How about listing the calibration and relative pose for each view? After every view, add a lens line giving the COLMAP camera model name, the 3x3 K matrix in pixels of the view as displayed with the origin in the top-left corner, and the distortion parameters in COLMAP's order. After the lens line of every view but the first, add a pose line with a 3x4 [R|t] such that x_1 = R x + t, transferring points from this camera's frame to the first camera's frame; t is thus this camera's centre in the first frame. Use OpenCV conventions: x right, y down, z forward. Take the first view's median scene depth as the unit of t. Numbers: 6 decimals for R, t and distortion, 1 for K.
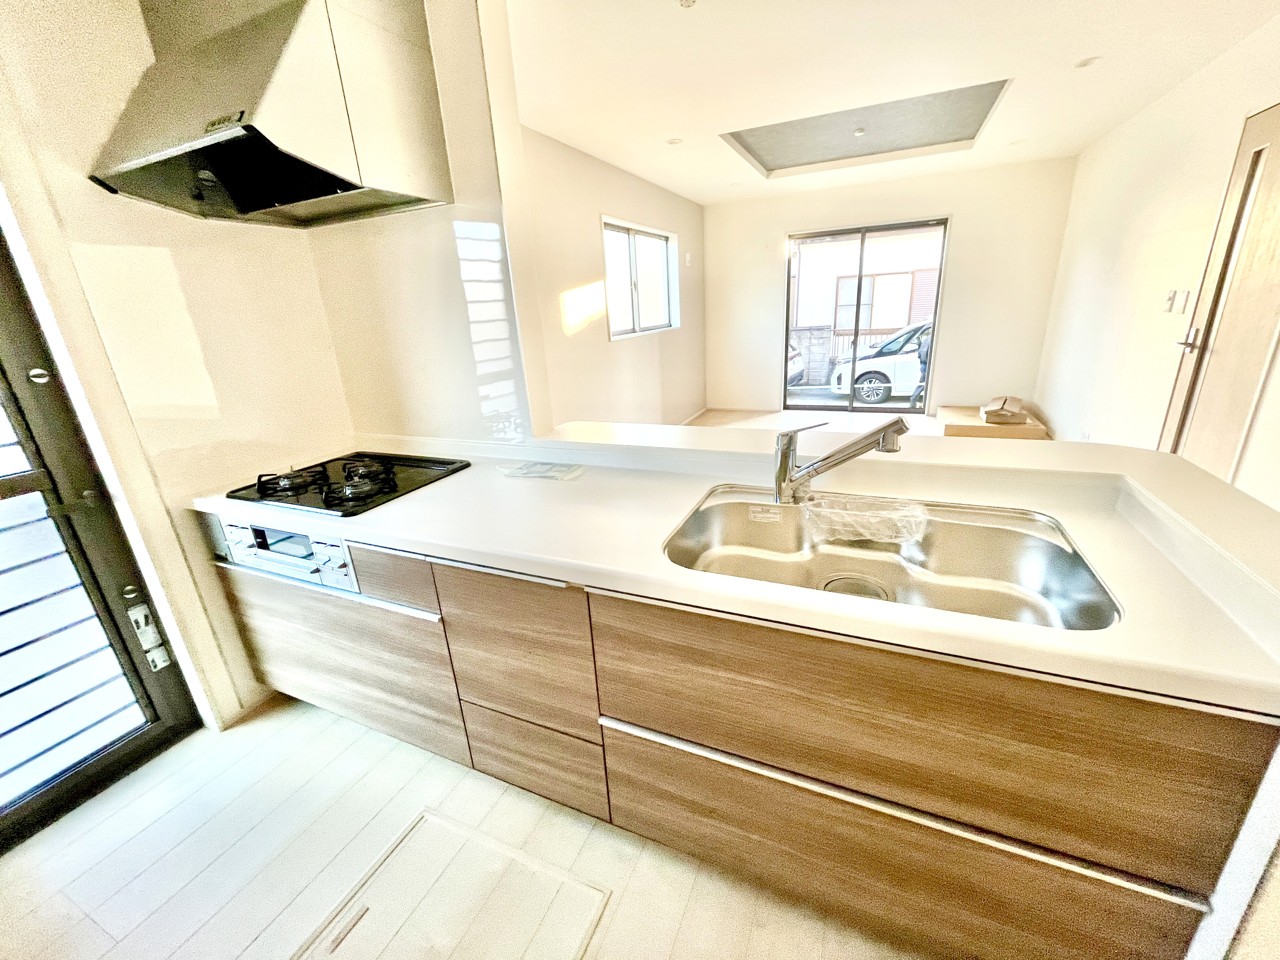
lens RADIAL K [[514.3, 0, 641.3], [0, 514.3, 479.9], [0, 0, 1]] dist [-0.002422, -0.000222]
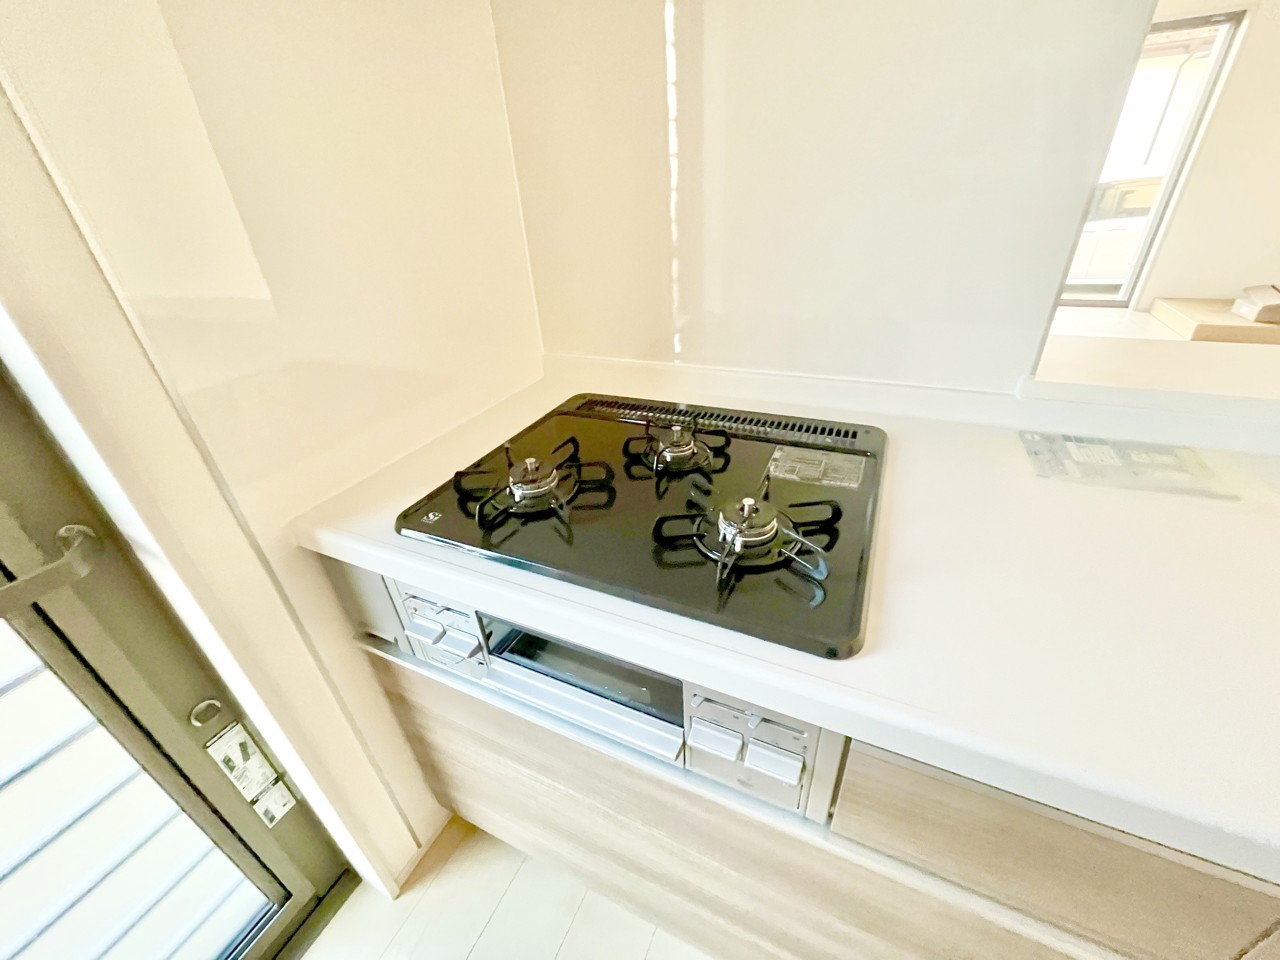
lens RADIAL K [[514.3, 0, 641.3], [0, 514.3, 479.9], [0, 0, 1]] dist [-0.002422, -0.000222]
pose [[0.999591, 0.009717, -0.026890, -0.198413], [-0.004172, 0.979982, 0.199043, -0.030506], [0.028285, -0.198850, 0.979622, 0.200612]]
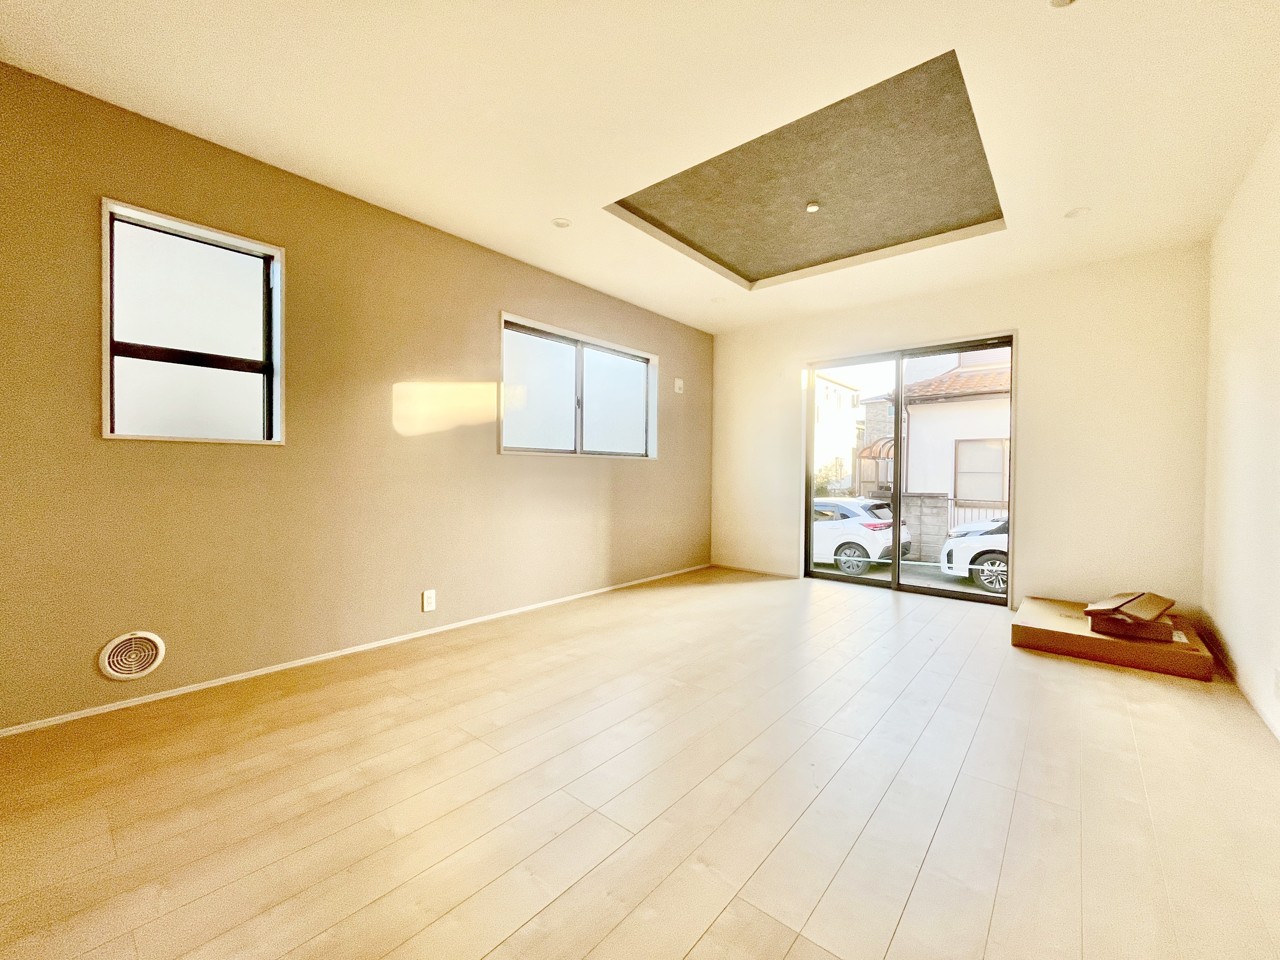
lens RADIAL K [[514.3, 0, 641.3], [0, 514.3, 479.9], [0, 0, 1]] dist [-0.002422, -0.000222]
pose [[0.959738, 0.069858, -0.272071, 0.325794], [-0.148632, 0.948174, -0.280847, -0.034135], [0.238351, 0.309978, 0.920382, 0.287560]]
